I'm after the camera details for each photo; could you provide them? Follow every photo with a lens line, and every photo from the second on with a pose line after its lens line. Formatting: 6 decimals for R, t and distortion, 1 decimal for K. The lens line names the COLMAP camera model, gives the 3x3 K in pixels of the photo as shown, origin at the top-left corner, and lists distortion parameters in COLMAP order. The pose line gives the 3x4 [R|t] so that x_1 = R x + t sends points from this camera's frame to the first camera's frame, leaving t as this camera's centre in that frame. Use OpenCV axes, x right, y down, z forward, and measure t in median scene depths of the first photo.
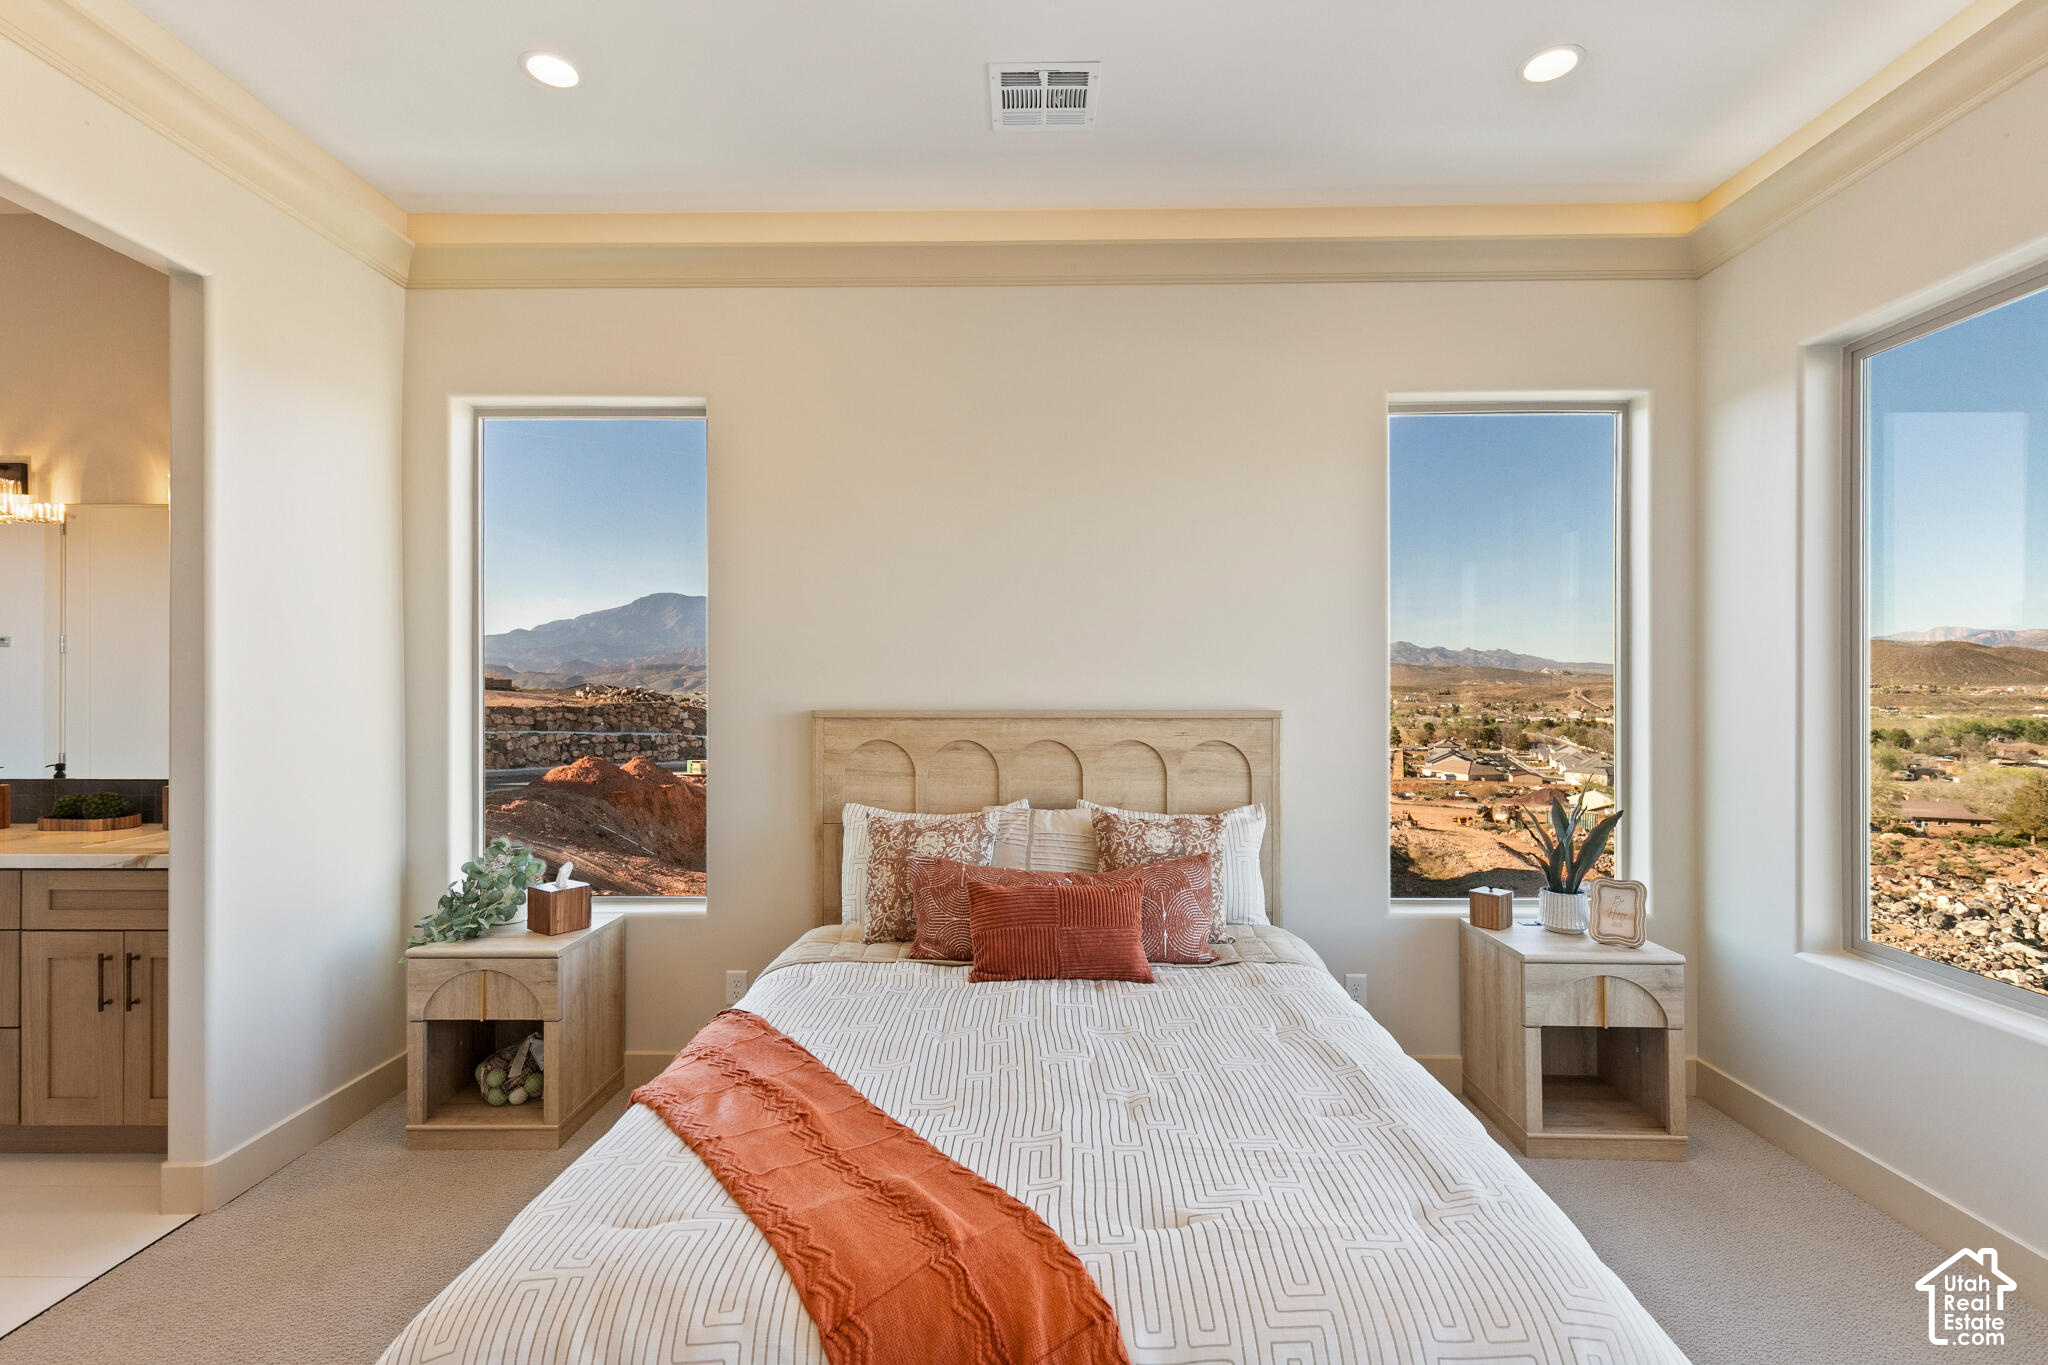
lens RADIAL K [[948.9, 0, 1022.4], [0, 948.9, 683.3], [0, 0, 1]] dist [0.015393, -0.002410]
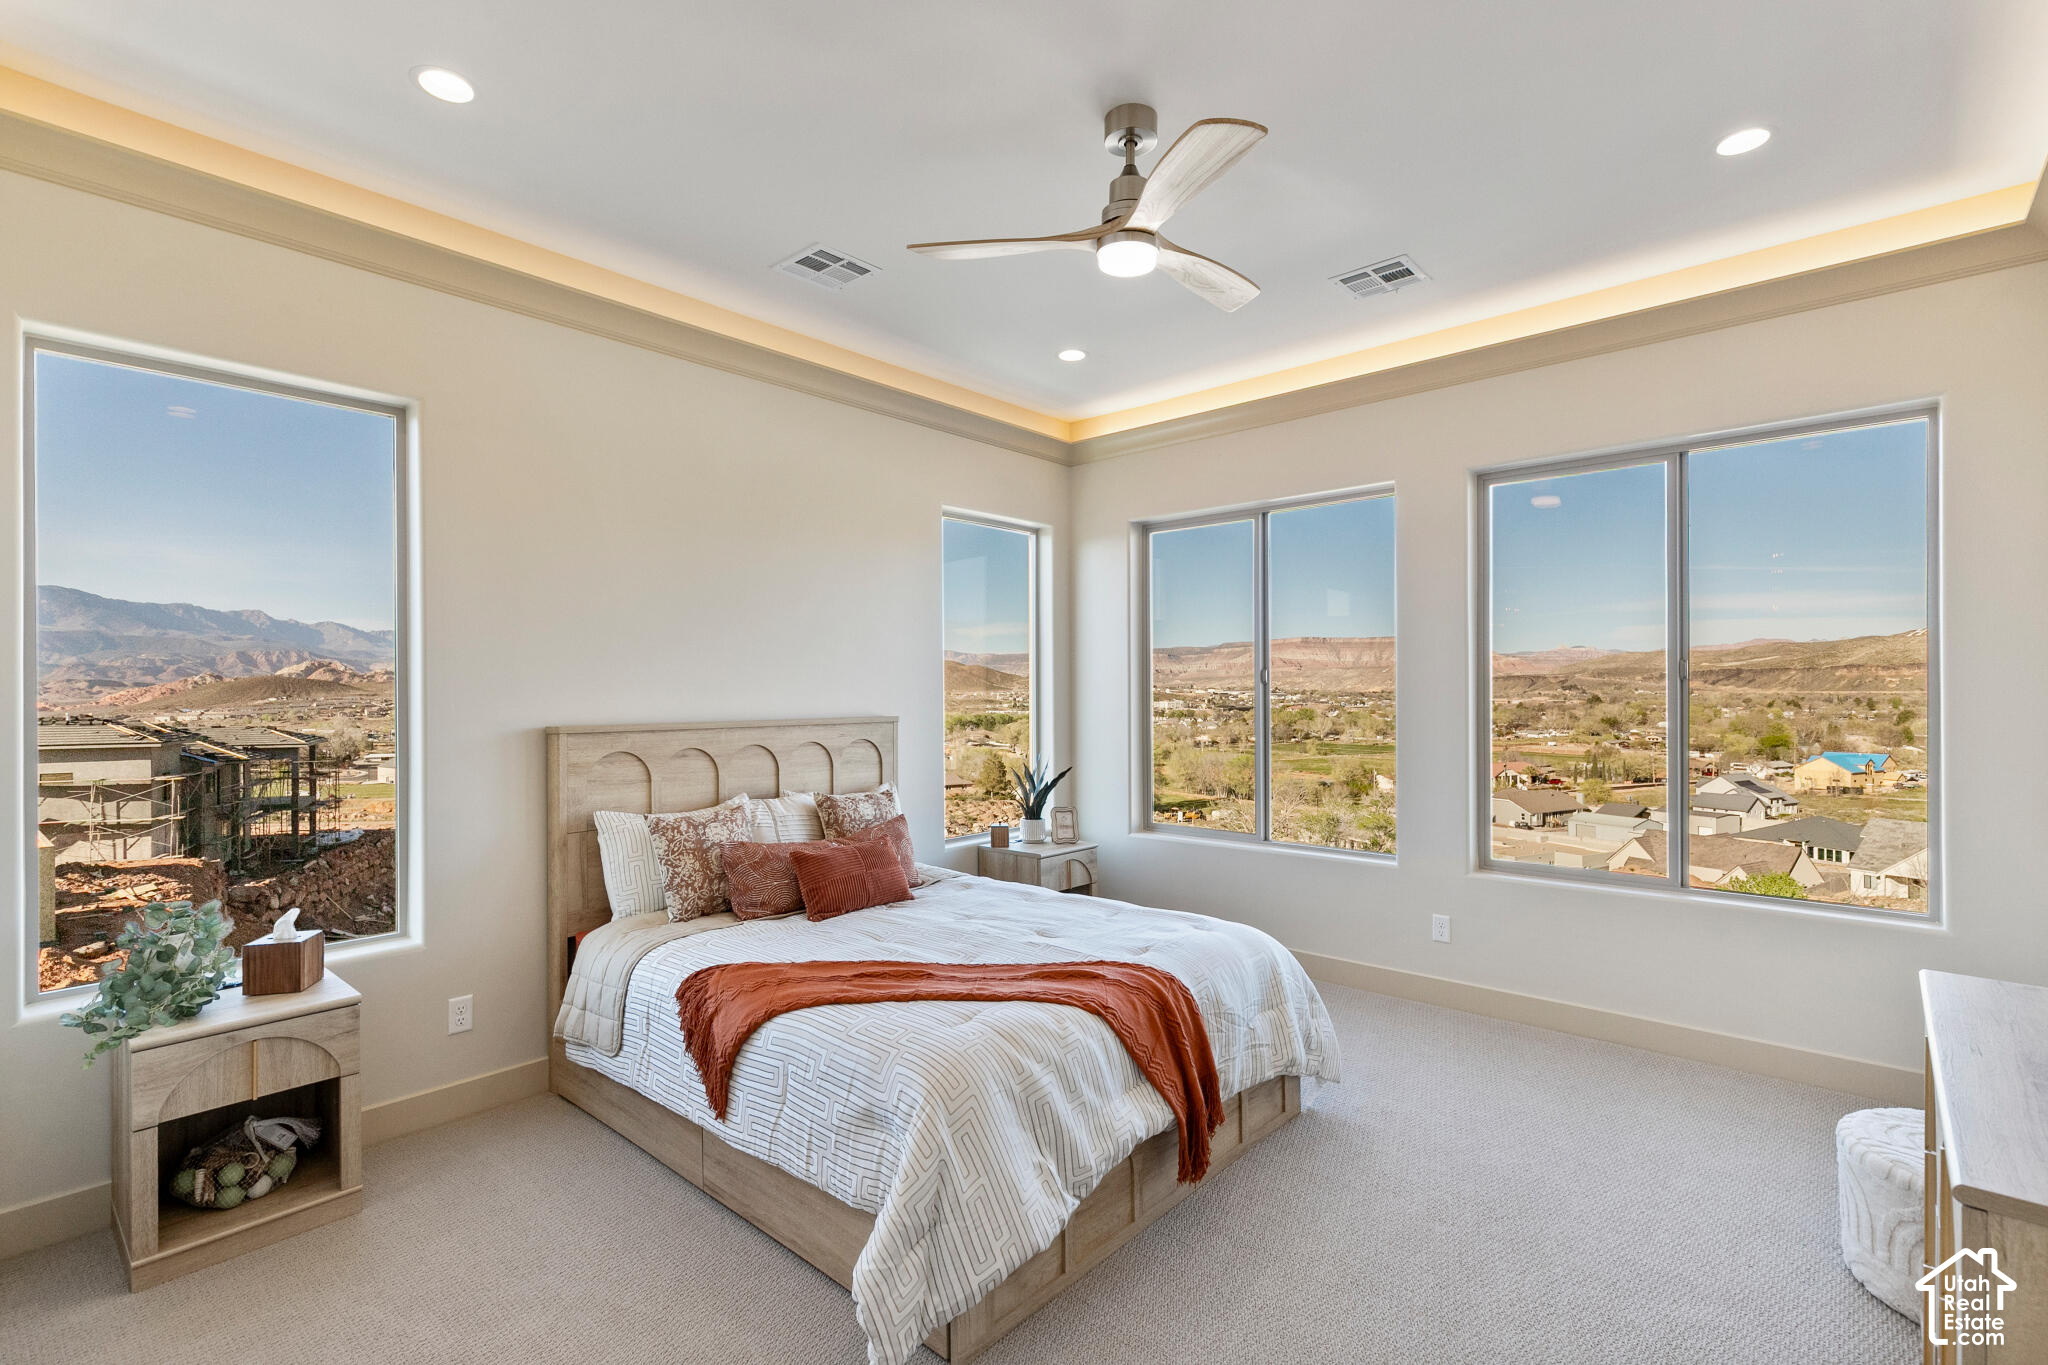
lens RADIAL K [[948.9, 0, 1031.7], [0, 948.9, 686.3], [0, 0, 1]] dist [0.015393, -0.002410]
pose [[0.647030, -0.000265, 0.762465, -0.692072], [0.004342, 0.999985, -0.003337, -0.010673], [-0.762452, 0.005470, 0.647021, -0.082613]]
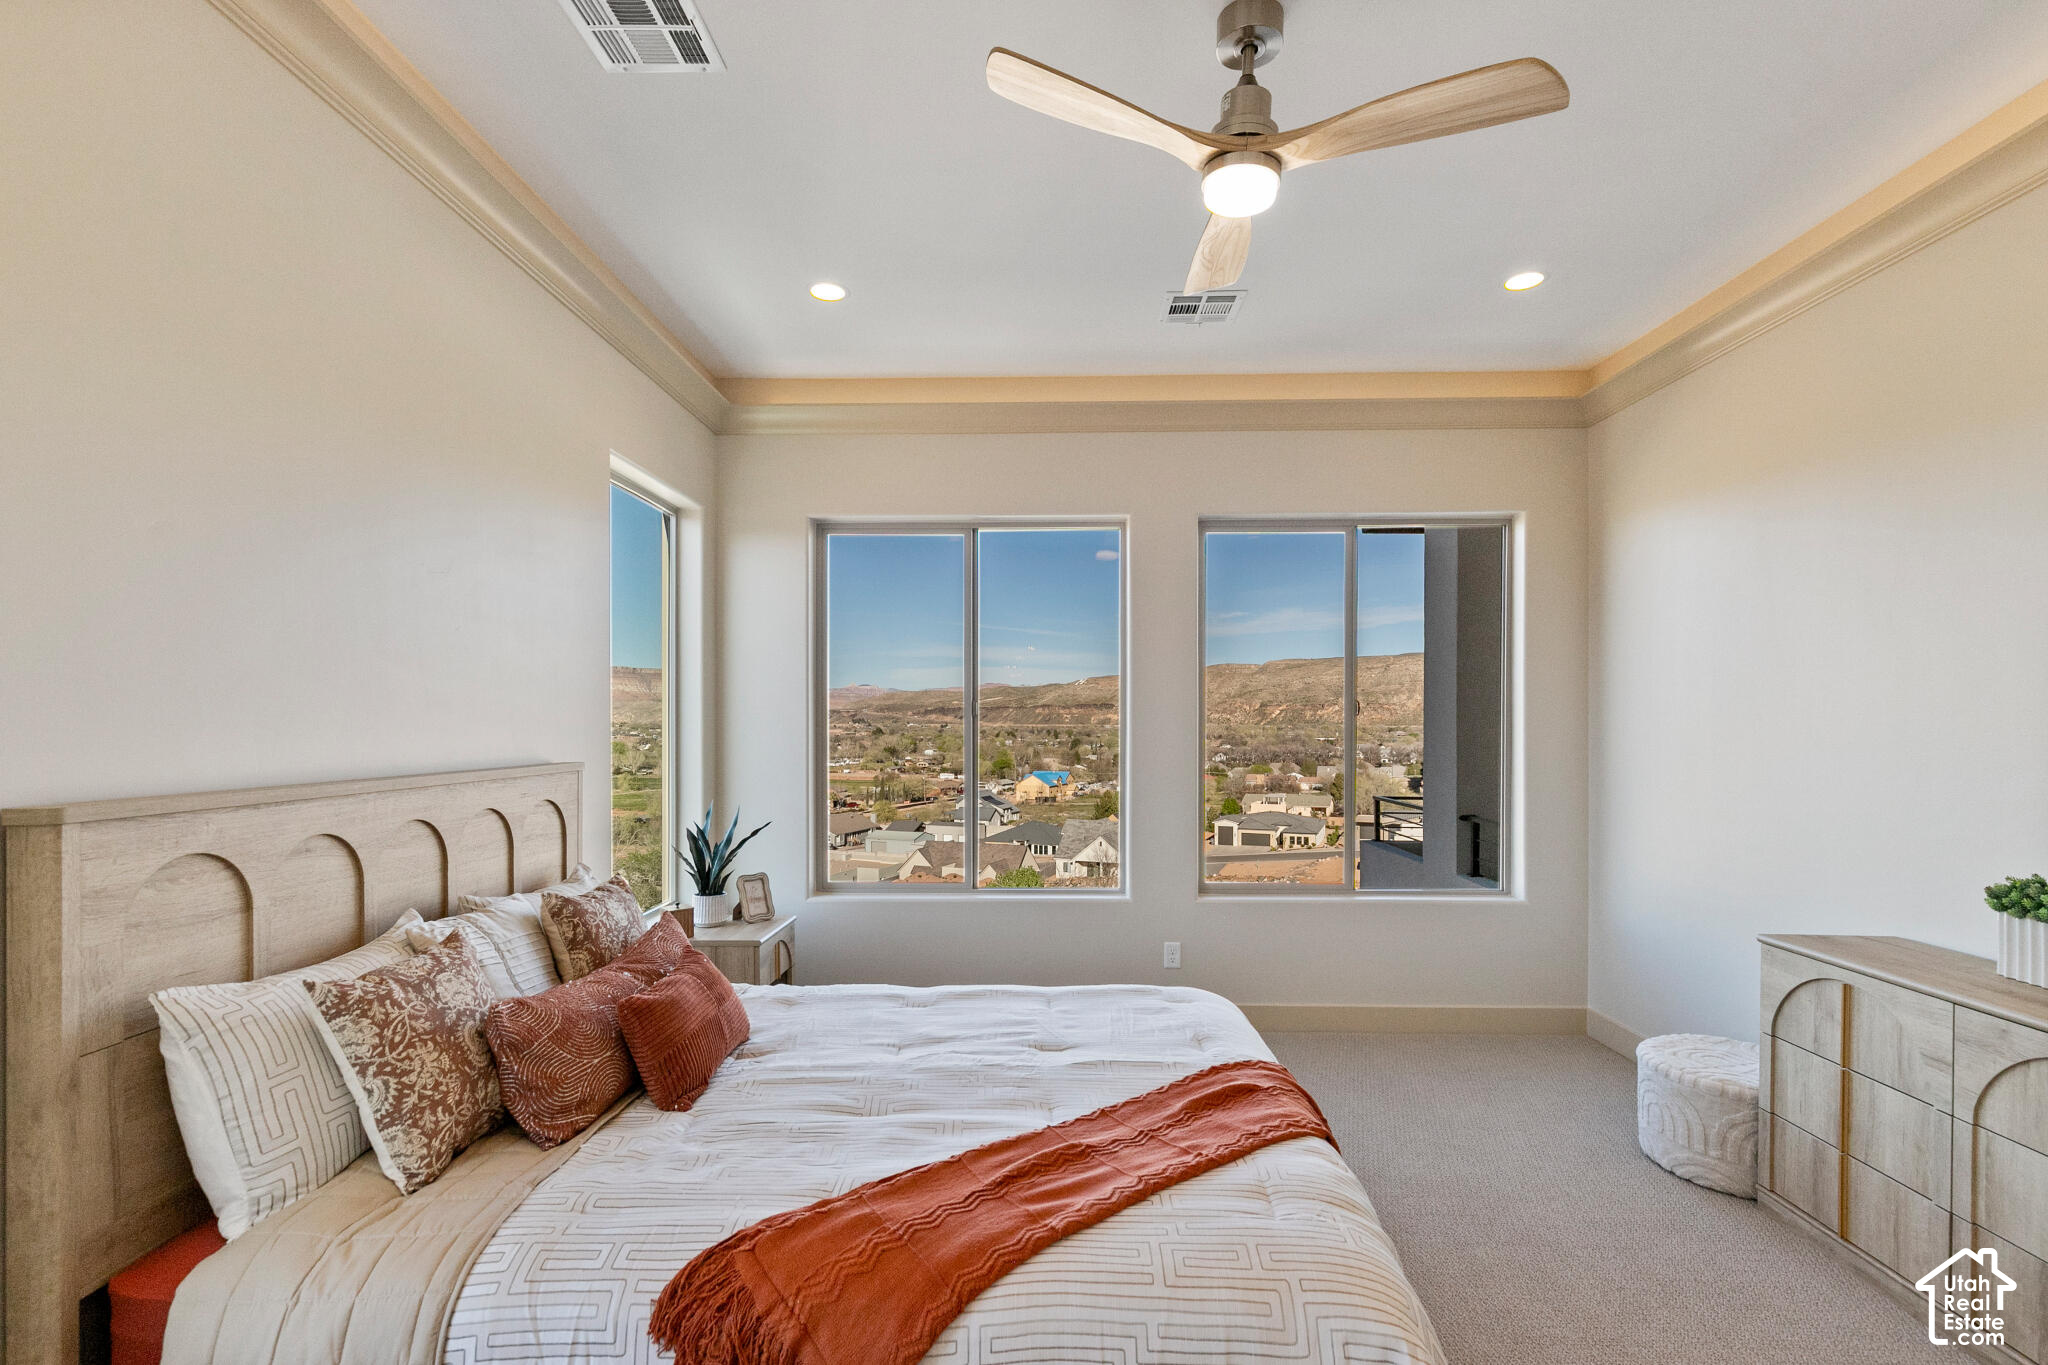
lens RADIAL K [[948.9, 0, 1034.9], [0, 948.9, 726.3], [0, 0, 1]] dist [0.015393, -0.002410]
pose [[-0.001837, -0.005876, 0.999981, -0.674358], [-0.000538, 0.999983, 0.005875, -0.012405], [-0.999998, -0.000527, -0.001840, 0.553822]]
